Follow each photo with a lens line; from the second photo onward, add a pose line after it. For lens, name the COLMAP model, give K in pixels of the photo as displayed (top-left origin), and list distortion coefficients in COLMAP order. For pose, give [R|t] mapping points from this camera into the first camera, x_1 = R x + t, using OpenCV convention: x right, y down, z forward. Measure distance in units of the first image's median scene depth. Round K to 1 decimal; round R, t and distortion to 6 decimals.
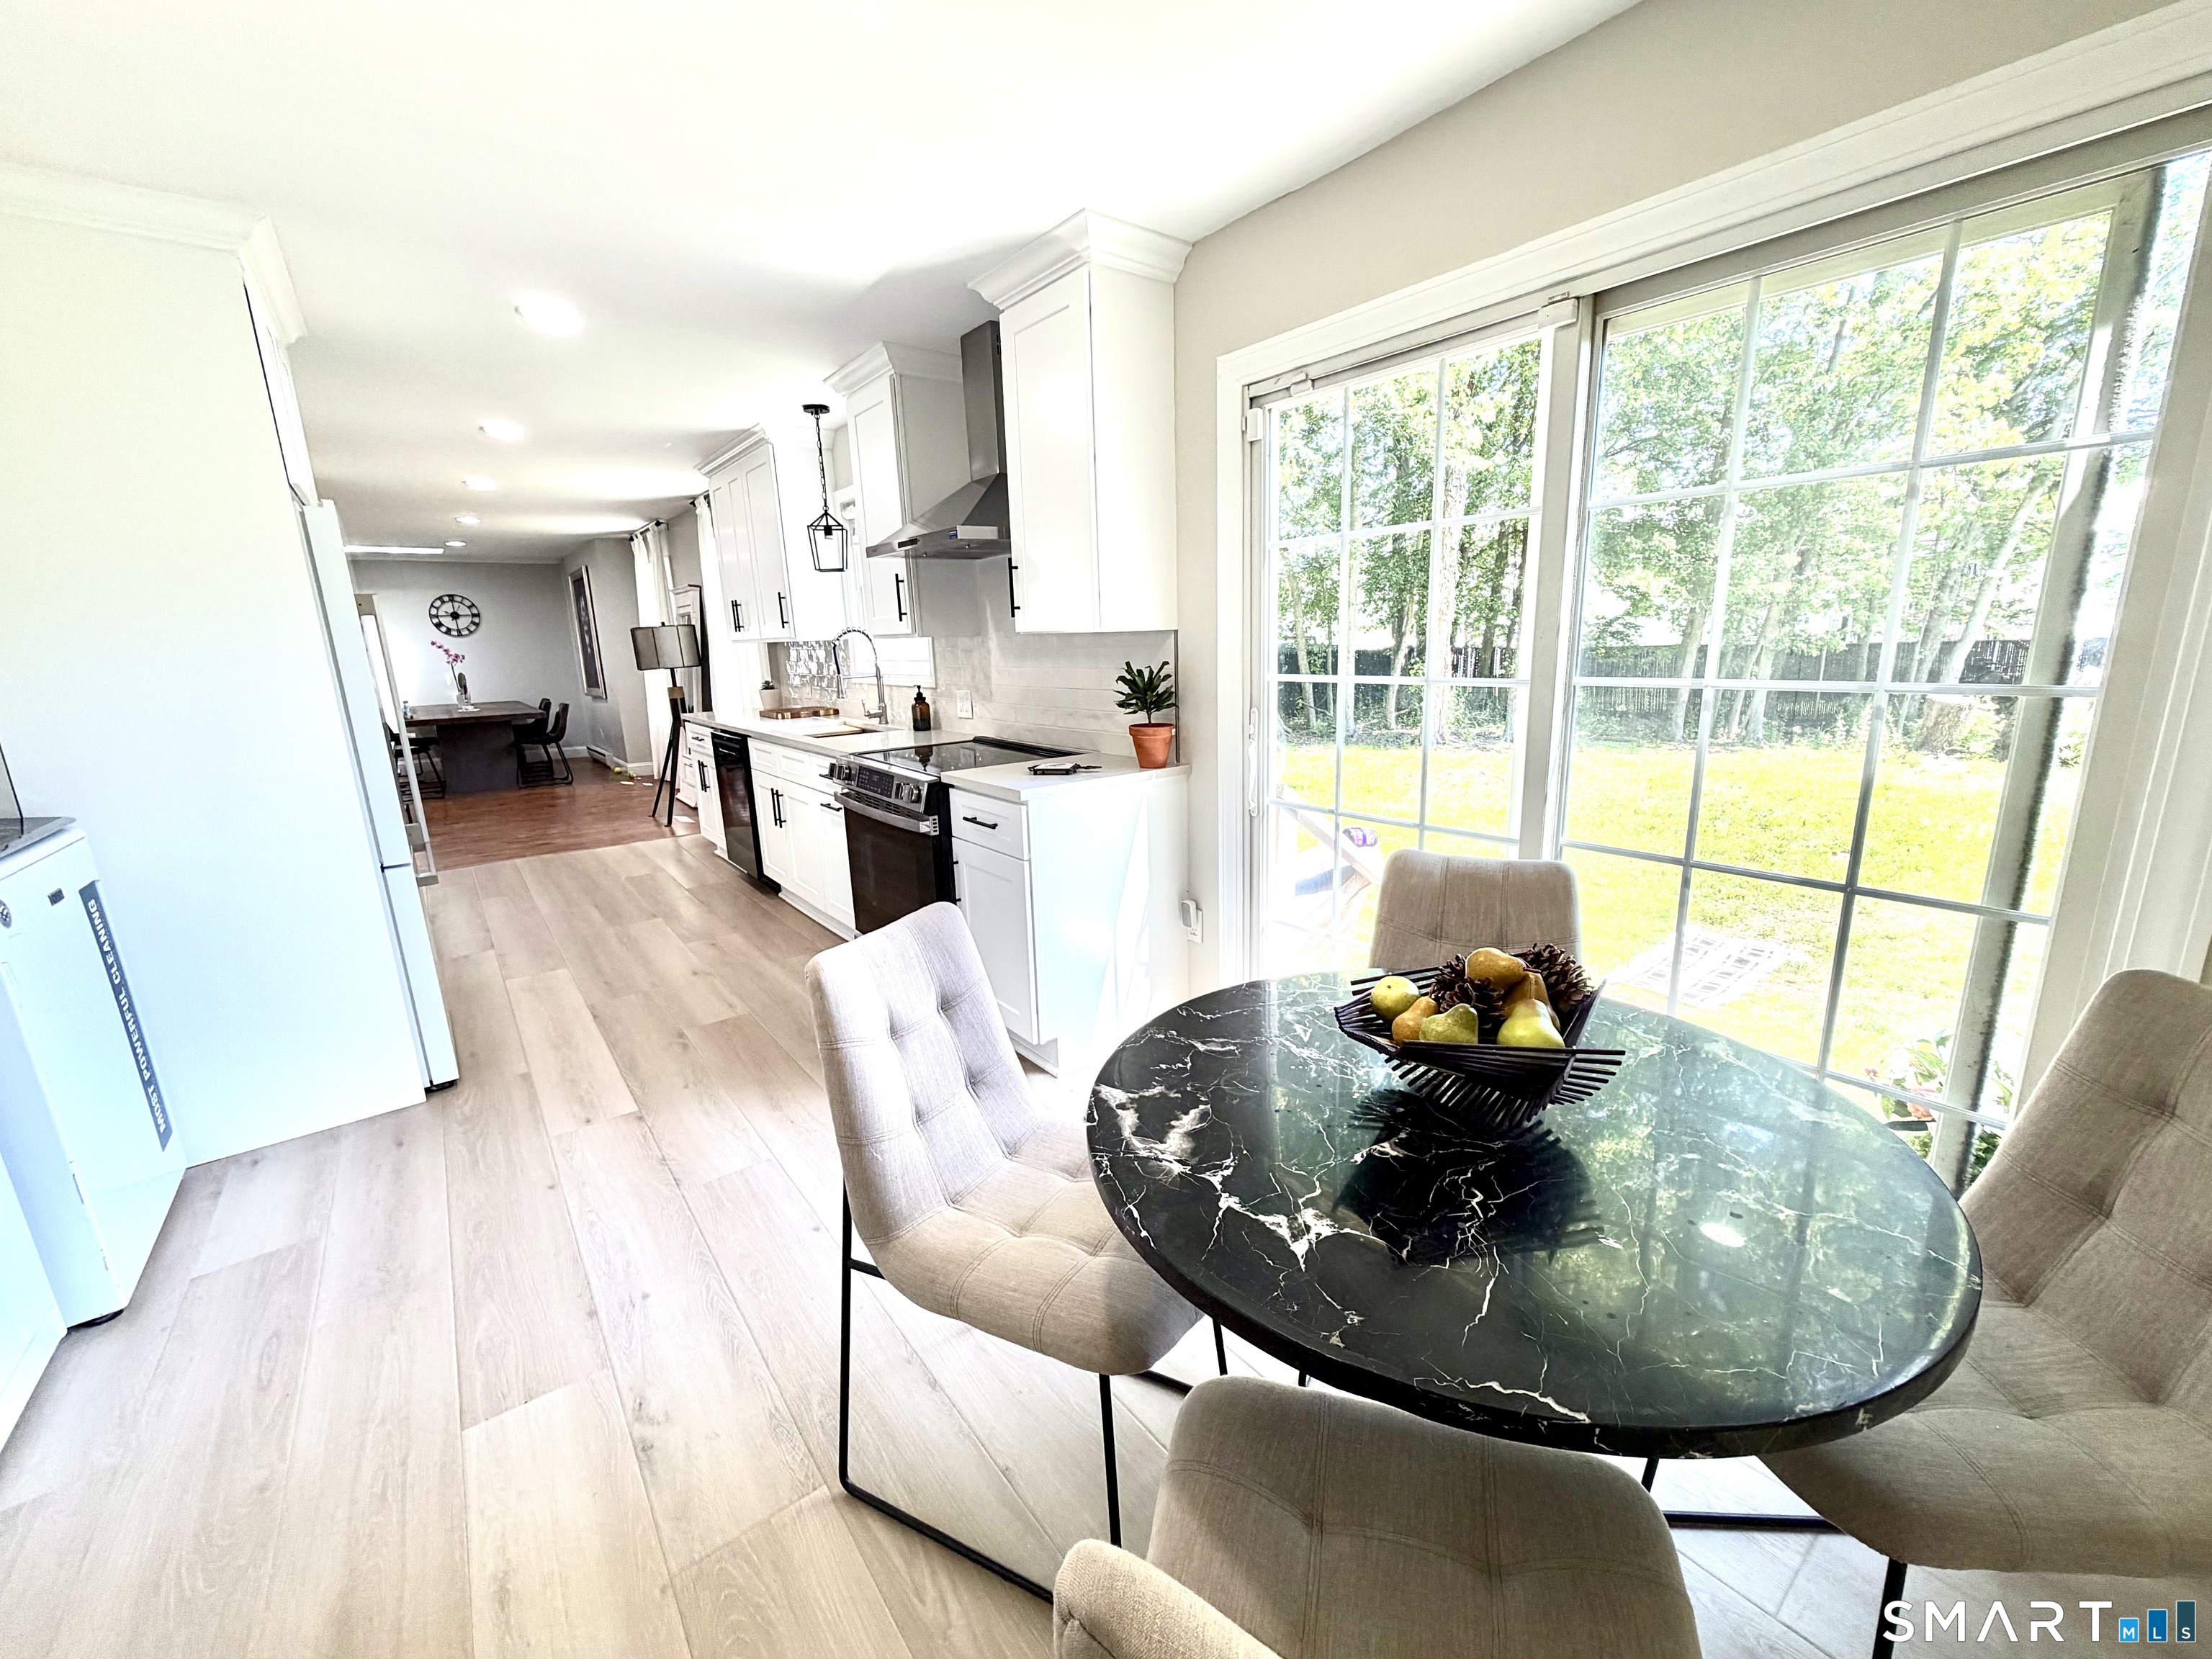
lens RADIAL K [[878.1, 0, 1114.0], [0, 878.1, 826.8], [0, 0, 1]] dist [0.001374, 0.000066]
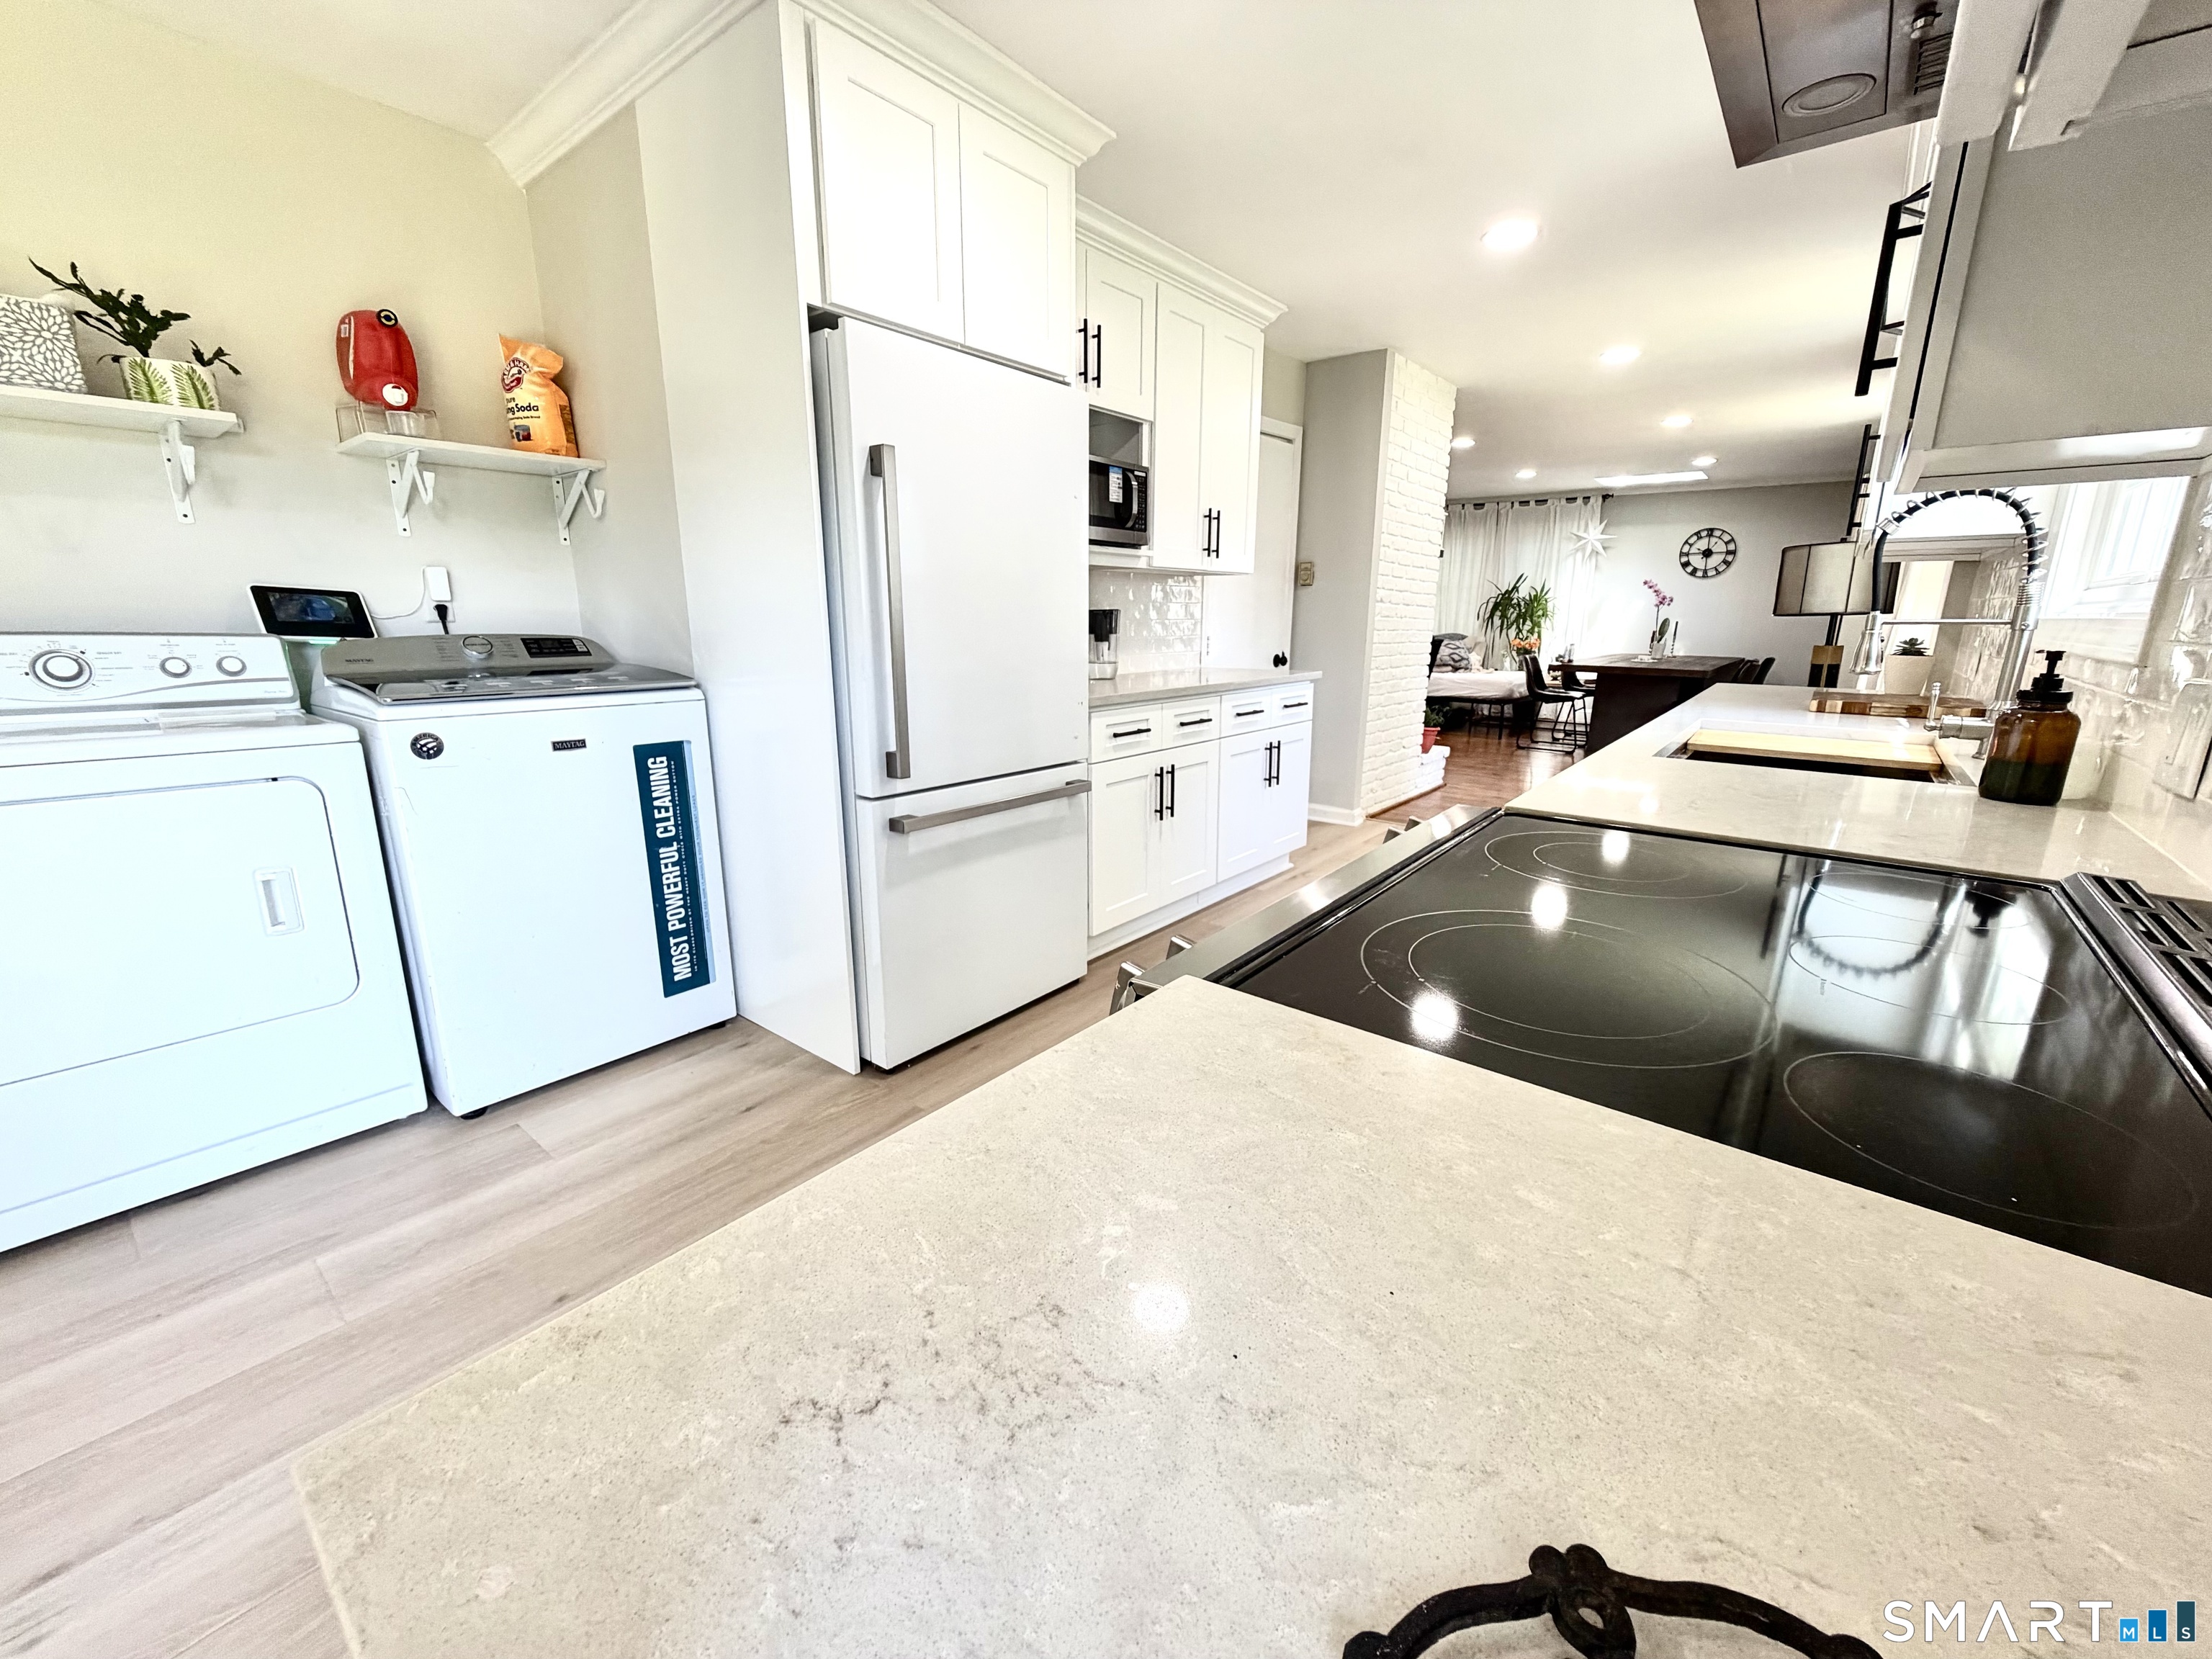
lens RADIAL K [[878.1, 0, 1114.0], [0, 878.1, 826.8], [0, 0, 1]] dist [0.001374, 0.000066]
pose [[0.227688, 0.266124, -0.936662, -0.001968], [-0.225559, 0.950179, 0.215134, -0.077005], [0.947249, 0.162289, 0.276371, 0.498272]]
